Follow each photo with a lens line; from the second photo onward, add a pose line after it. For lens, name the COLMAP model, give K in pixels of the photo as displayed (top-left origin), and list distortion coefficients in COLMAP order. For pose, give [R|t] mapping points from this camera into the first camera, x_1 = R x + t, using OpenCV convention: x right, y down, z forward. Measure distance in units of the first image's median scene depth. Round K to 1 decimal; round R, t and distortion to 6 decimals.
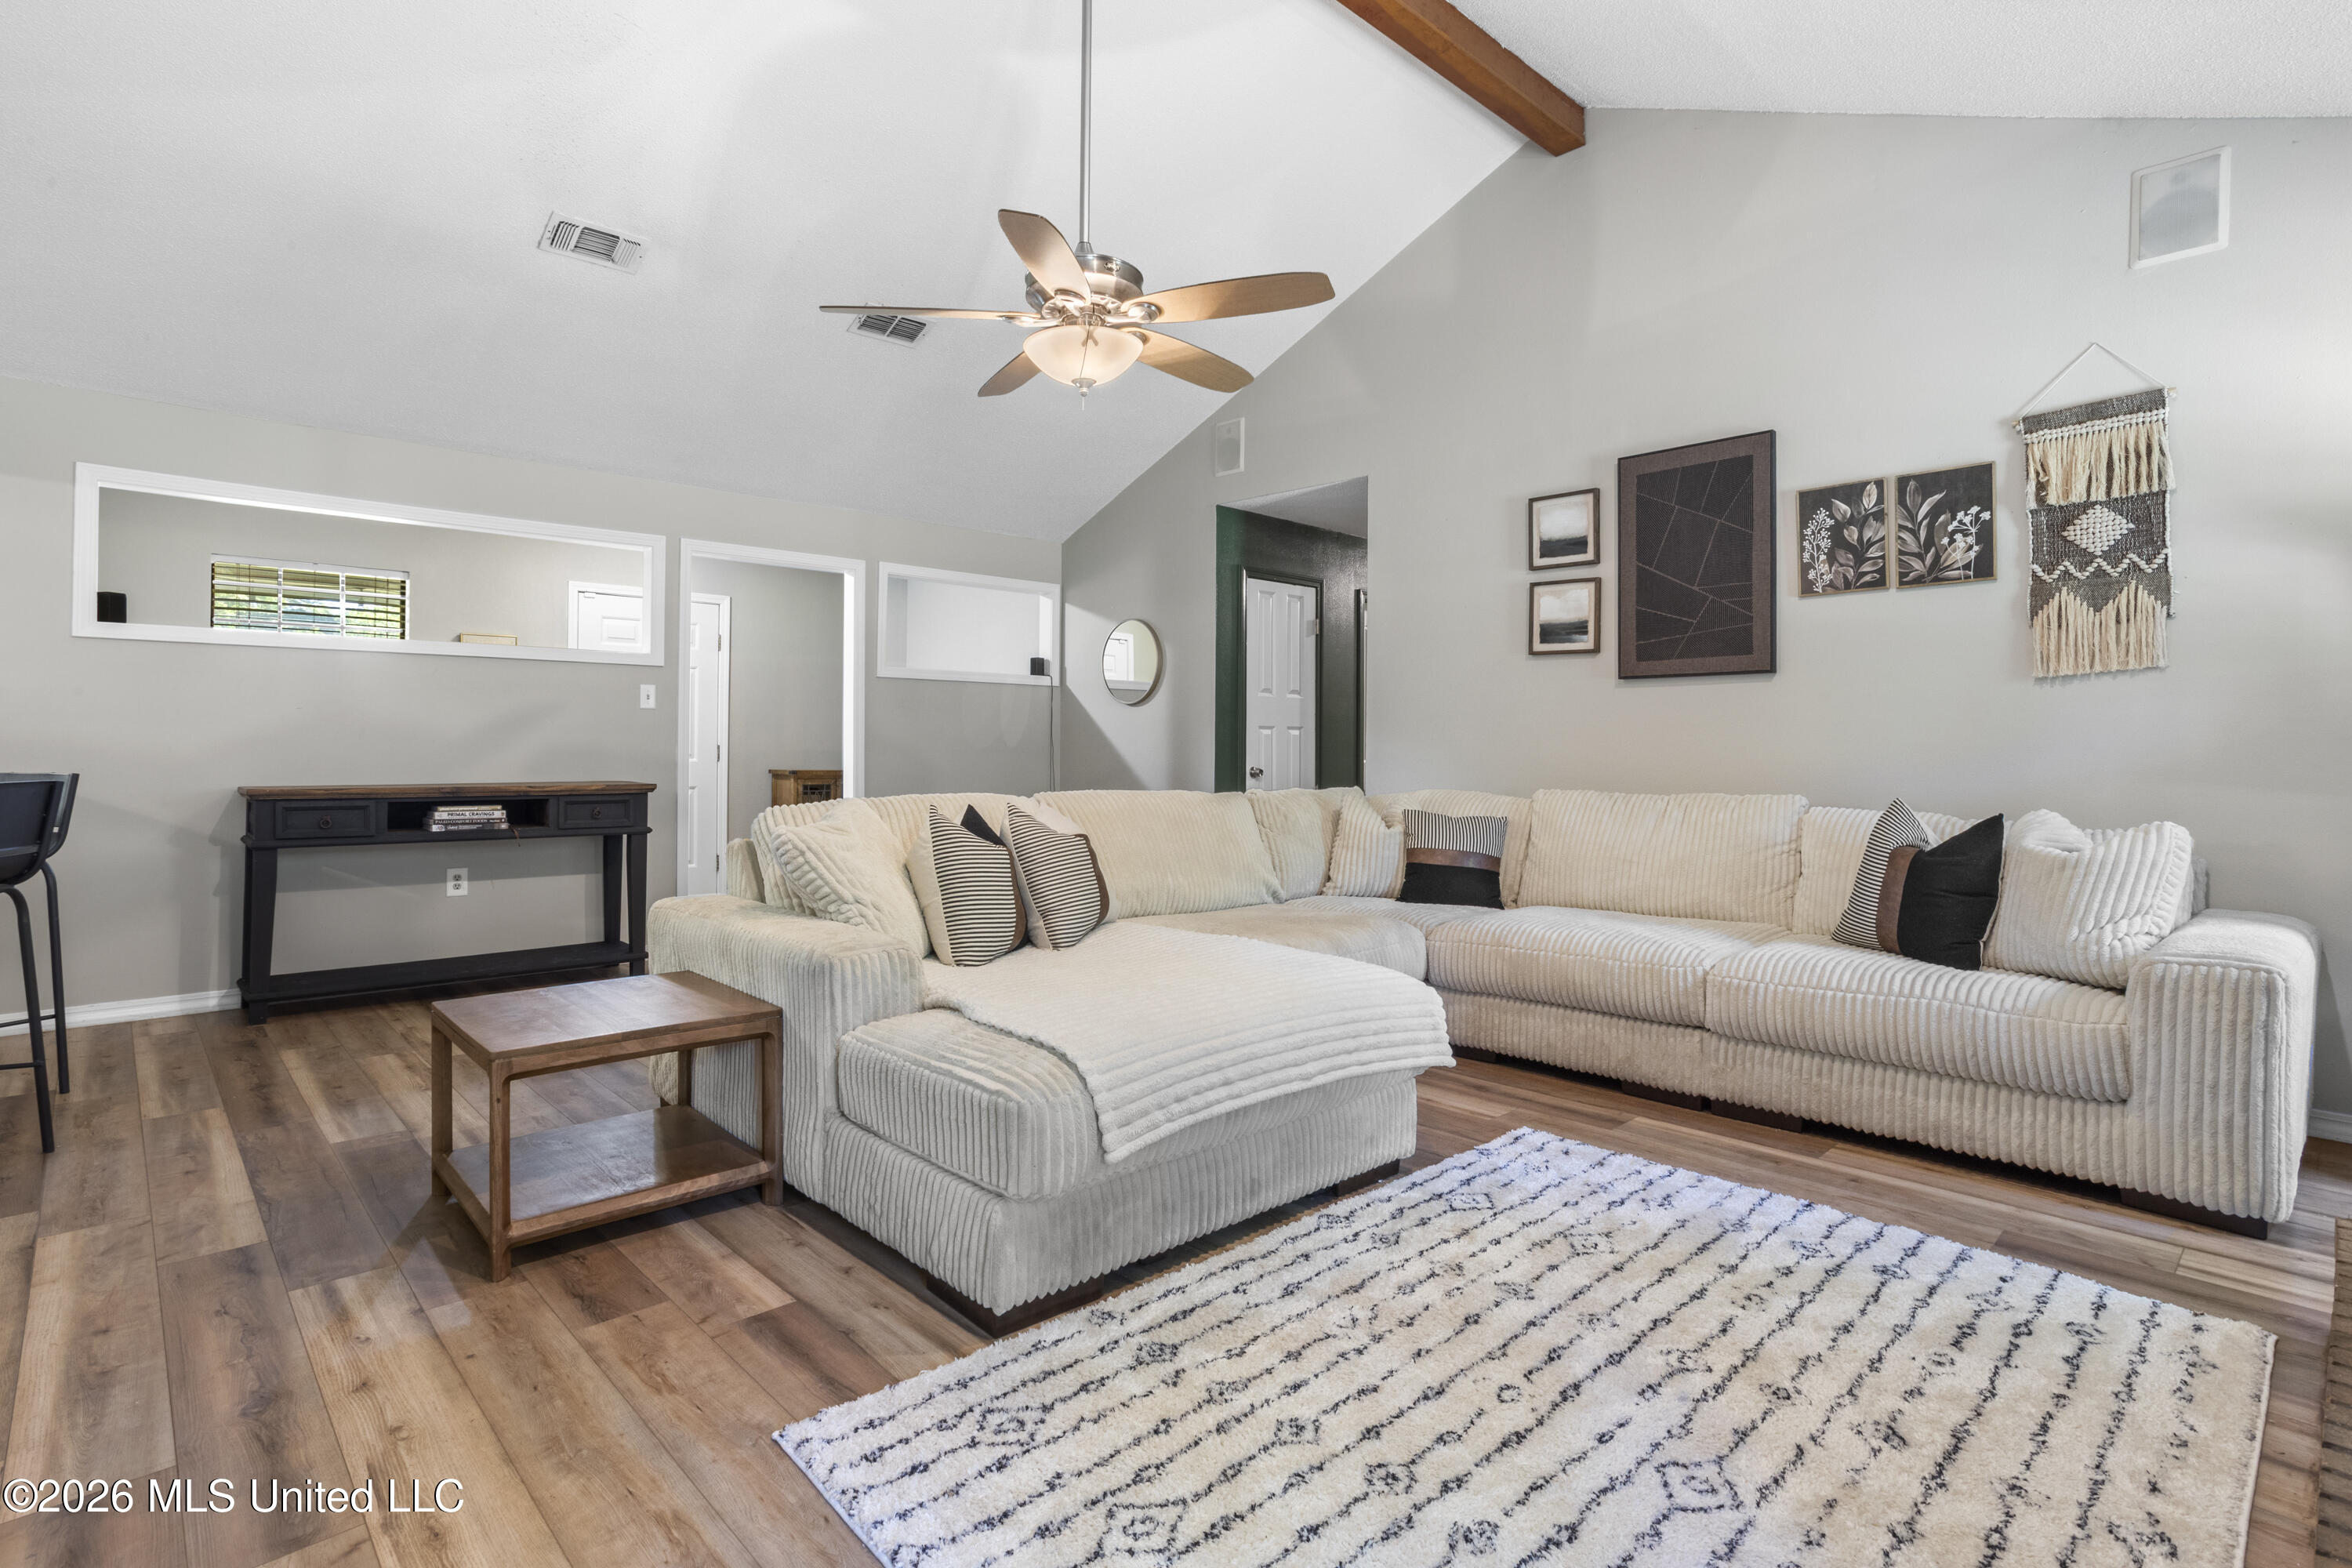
lens RADIAL K [[1133.7, 0, 1167.5], [0, 1133.7, 764.1], [0, 0, 1]] dist [-0.033511, 0.021607]
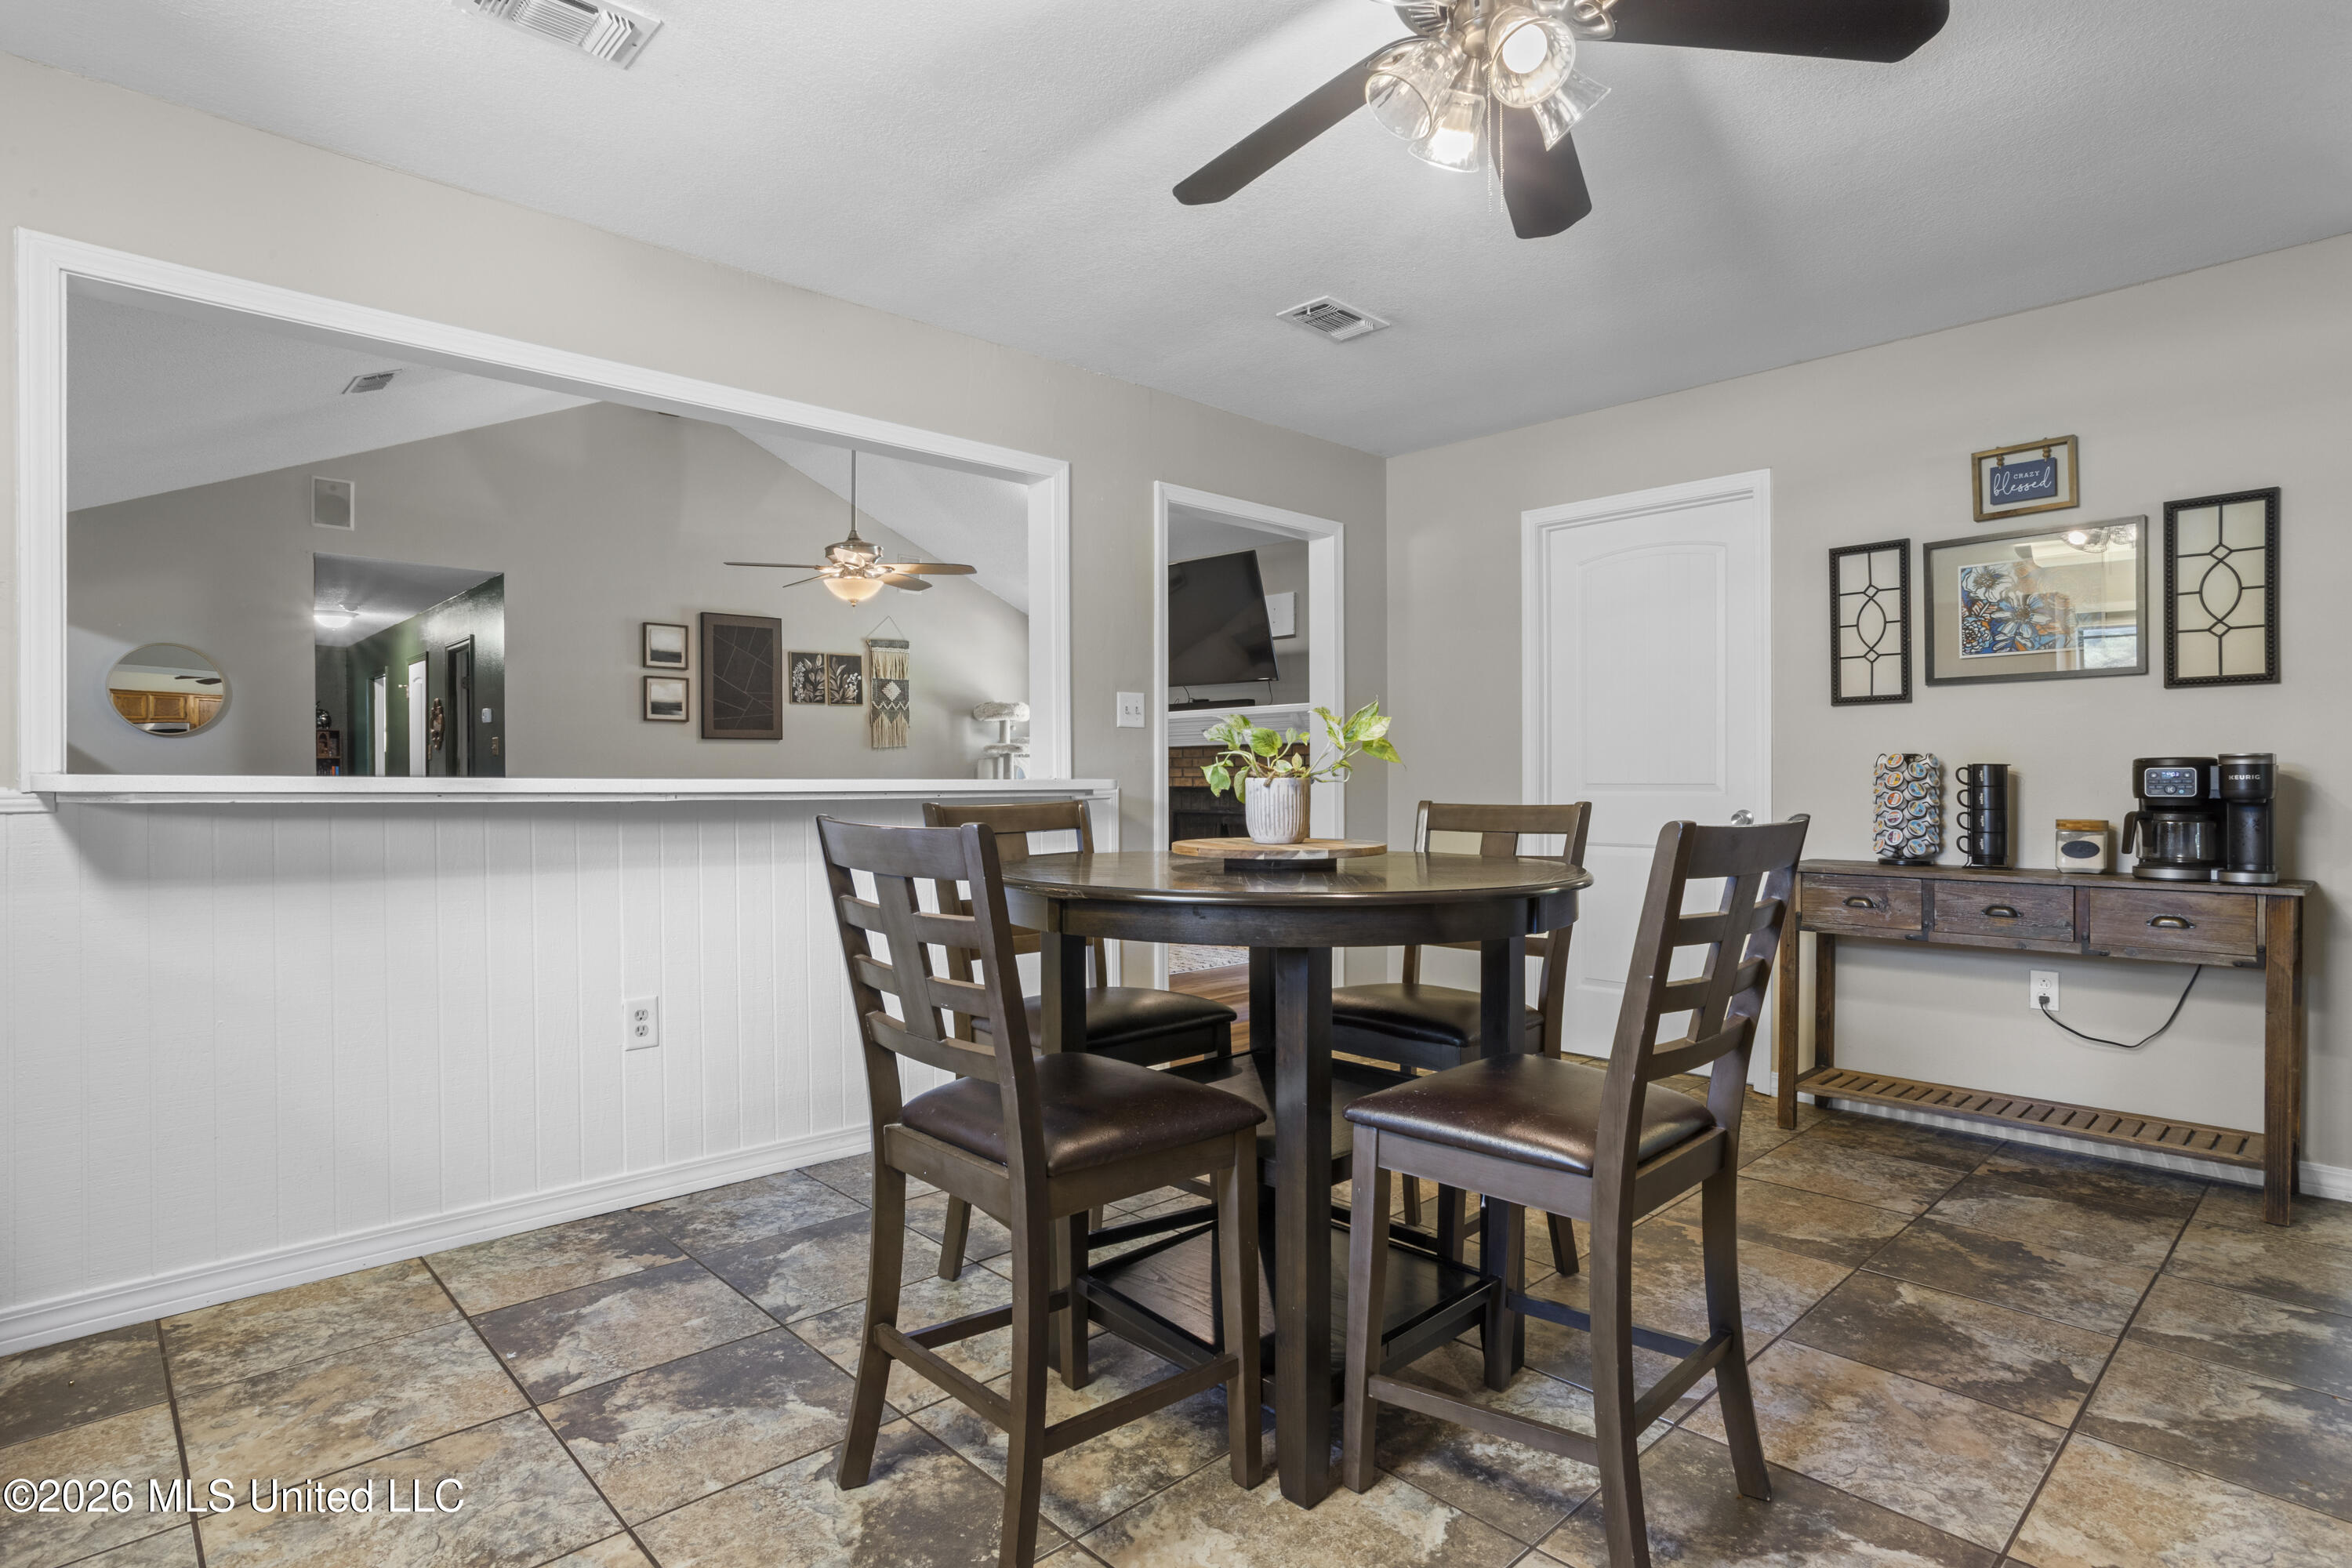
lens RADIAL K [[1201.5, 0, 1184.7], [0, 1201.5, 795.2], [0, 0, 1]] dist [-0.033608, 0.006732]
pose [[-0.011911, -0.019996, 0.999729, -1.676219], [0.020602, 0.999583, 0.020238, -0.011878], [-0.999717, 0.020838, -0.011494, 0.323933]]
